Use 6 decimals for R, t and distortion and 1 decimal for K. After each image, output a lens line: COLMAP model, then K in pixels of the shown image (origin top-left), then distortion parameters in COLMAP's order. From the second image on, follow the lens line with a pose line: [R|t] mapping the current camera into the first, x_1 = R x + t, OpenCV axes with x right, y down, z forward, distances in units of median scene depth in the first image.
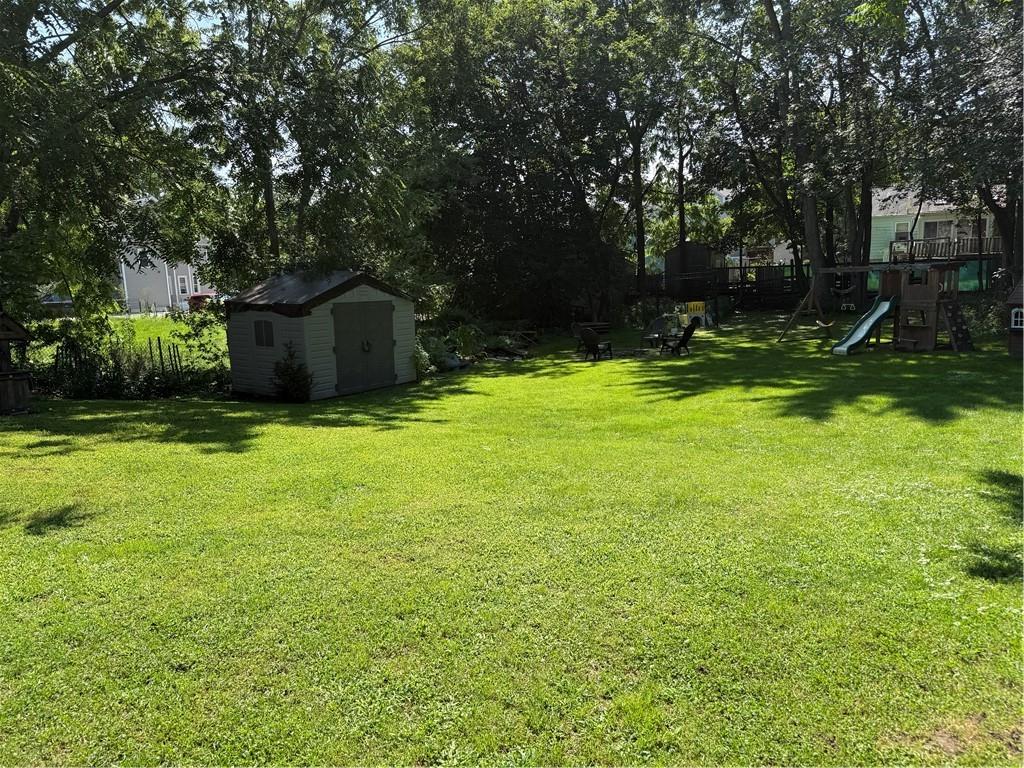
lens RADIAL K [[719.9, 0, 521.6], [0, 719.9, 382.3], [0, 0, 1]] dist [0.054465, -0.071210]
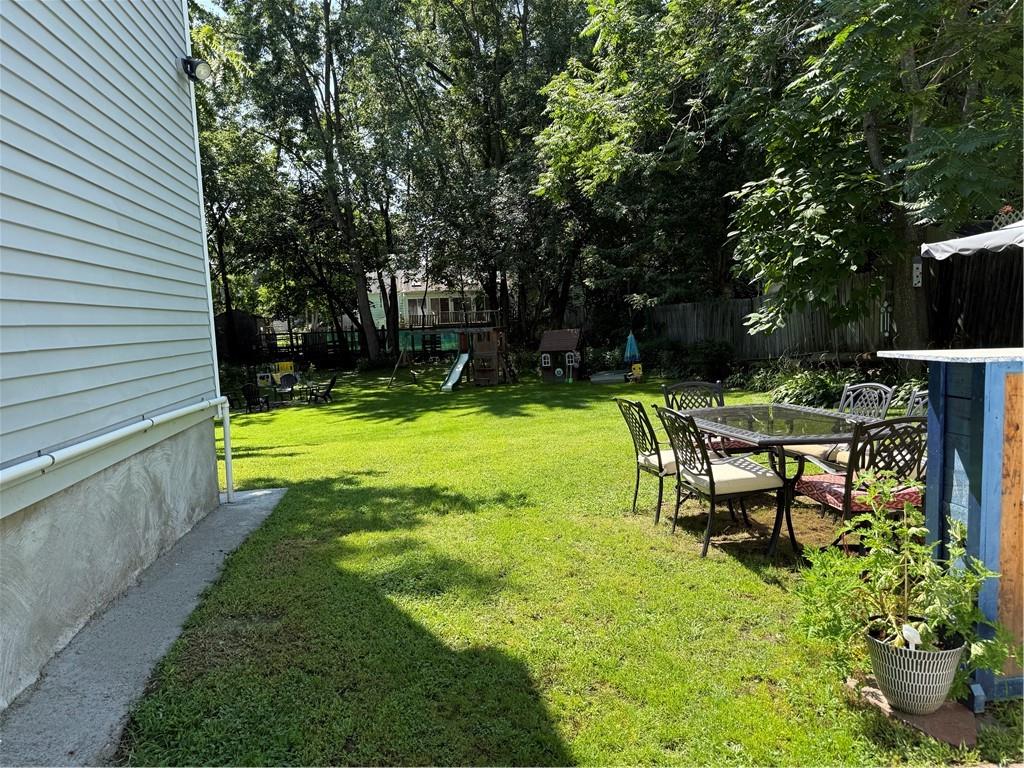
lens RADIAL K [[719.9, 0, 512.6], [0, 719.9, 386.4], [0, 0, 1]] dist [0.054465, -0.071210]
pose [[0.741351, -0.056747, 0.668714, -0.320023], [0.116247, 0.992215, -0.044675, 0.023906], [-0.660973, 0.110856, 0.742177, -0.101928]]
